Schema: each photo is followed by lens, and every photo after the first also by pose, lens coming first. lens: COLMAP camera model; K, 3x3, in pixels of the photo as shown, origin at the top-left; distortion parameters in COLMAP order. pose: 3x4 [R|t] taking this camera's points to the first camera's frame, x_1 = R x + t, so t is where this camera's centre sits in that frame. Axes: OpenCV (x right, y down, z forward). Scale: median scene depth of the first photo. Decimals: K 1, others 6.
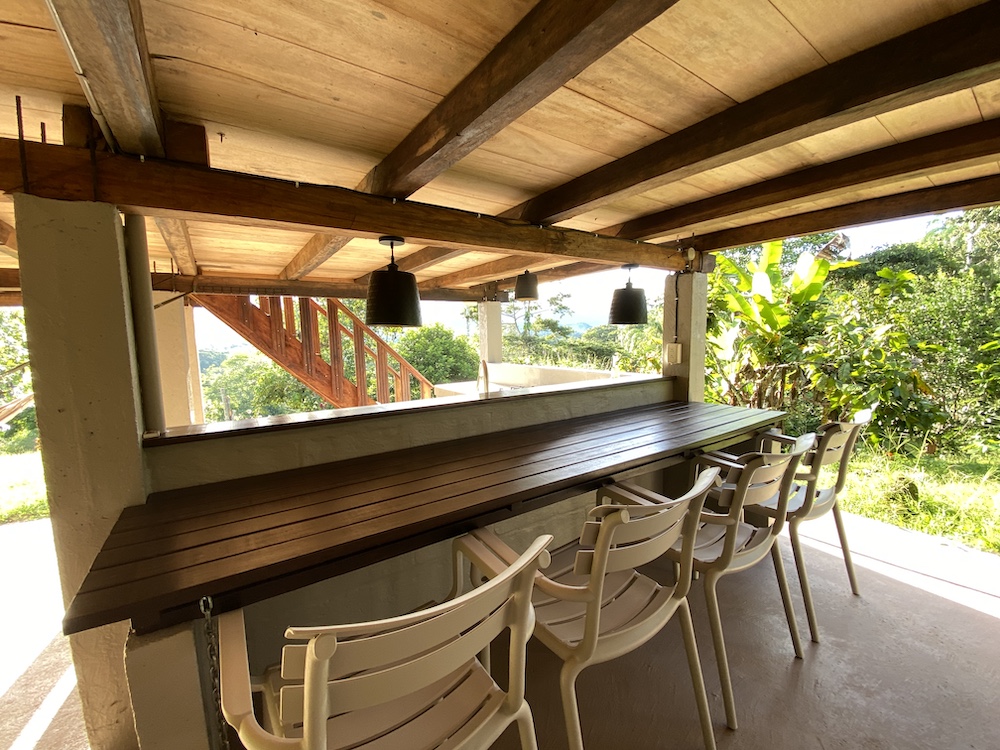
lens RADIAL K [[405.5, 0, 500.0], [0, 405.5, 375.0], [0, 0, 1]] dist [0.012839, -0.016911]
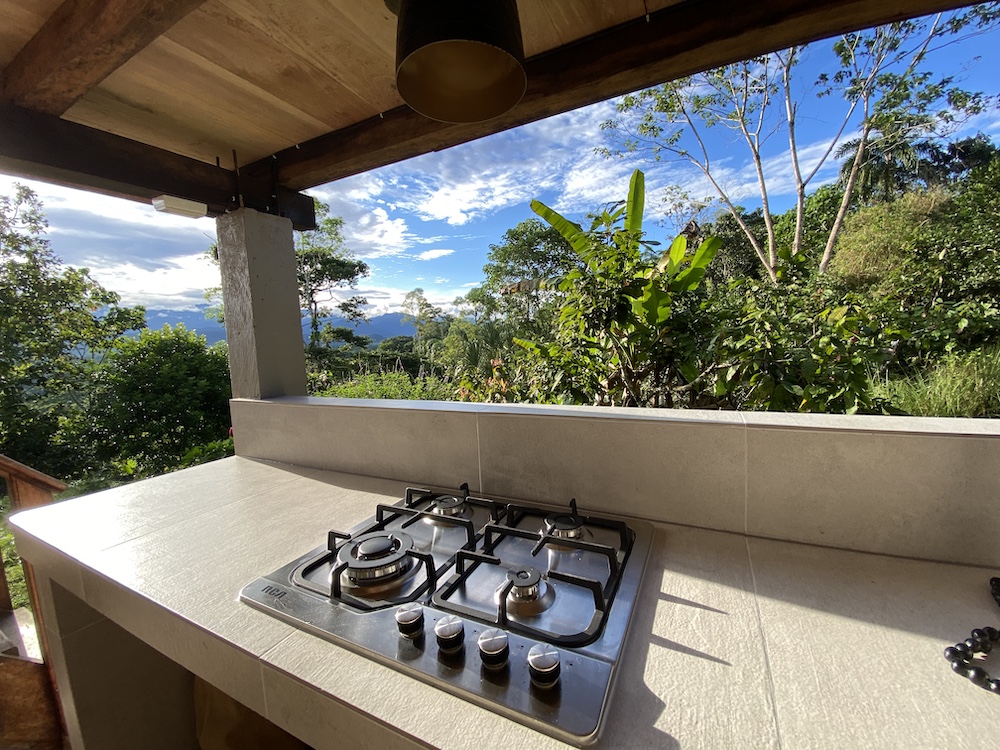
lens RADIAL K [[405.9, 0, 500.8], [0, 405.9, 387.1], [0, 0, 1]] dist [0.001675, 0.000056]
pose [[0.877955, -0.071900, 0.473314, -0.015612], [0.071040, 0.997279, 0.019722, -0.031429], [-0.473444, 0.016309, 0.880673, 0.607425]]
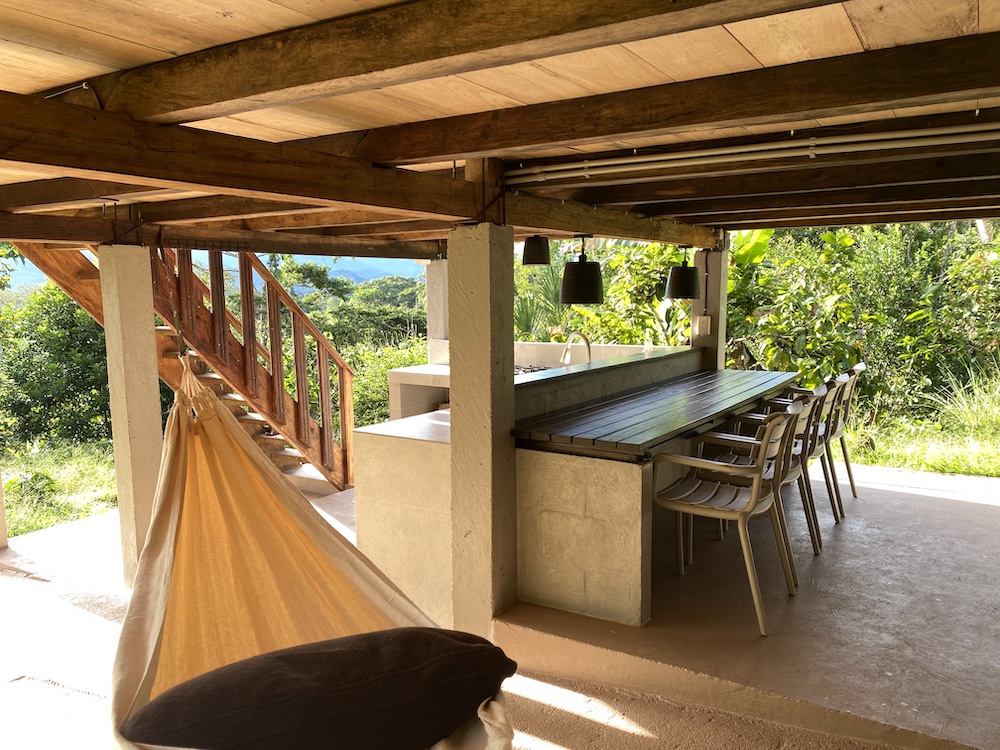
lens RADIAL K [[767.2, 0, 502.0], [0, 767.2, 383.9], [0, 0, 1]] dist [0.048701, -0.049303]
pose [[0.918926, -0.034173, 0.392948, -0.496530], [0.027032, 0.999354, 0.023694, 0.022144], [-0.393503, -0.011151, 0.919256, -0.377092]]
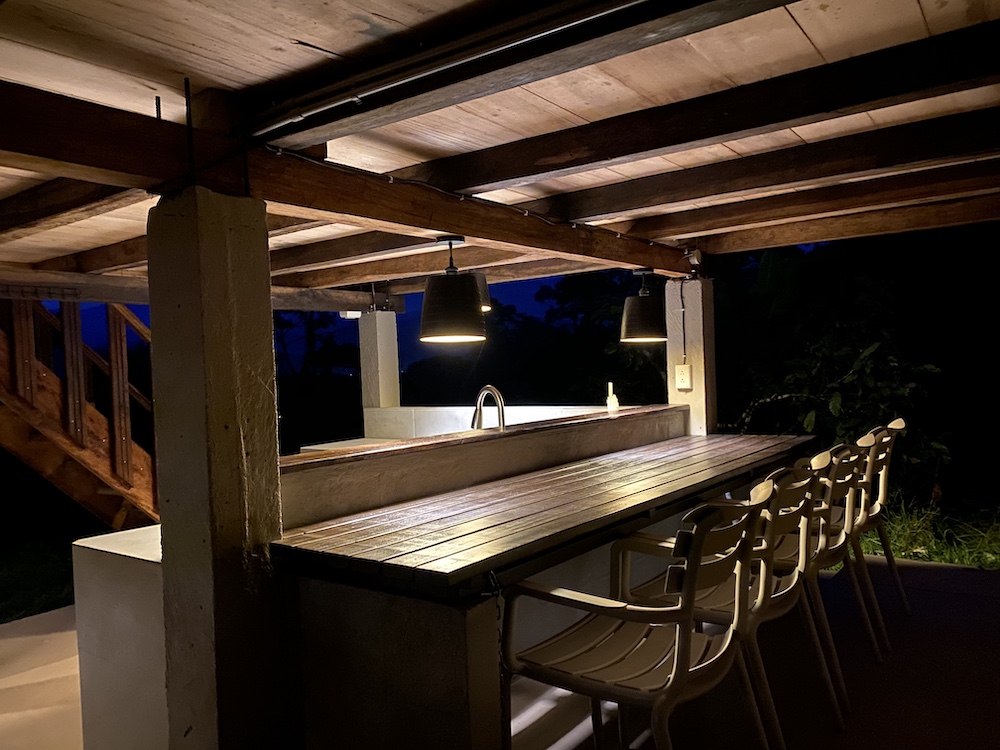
lens RADIAL K [[767.2, 0, 502.0], [0, 767.2, 383.9], [0, 0, 1]] dist [0.048701, -0.049303]
pose [[0.942430, -0.024213, 0.333526, -0.240590], [0.052919, 0.995606, -0.077253, 0.034089], [-0.330190, 0.090456, 0.939570, -0.177648]]
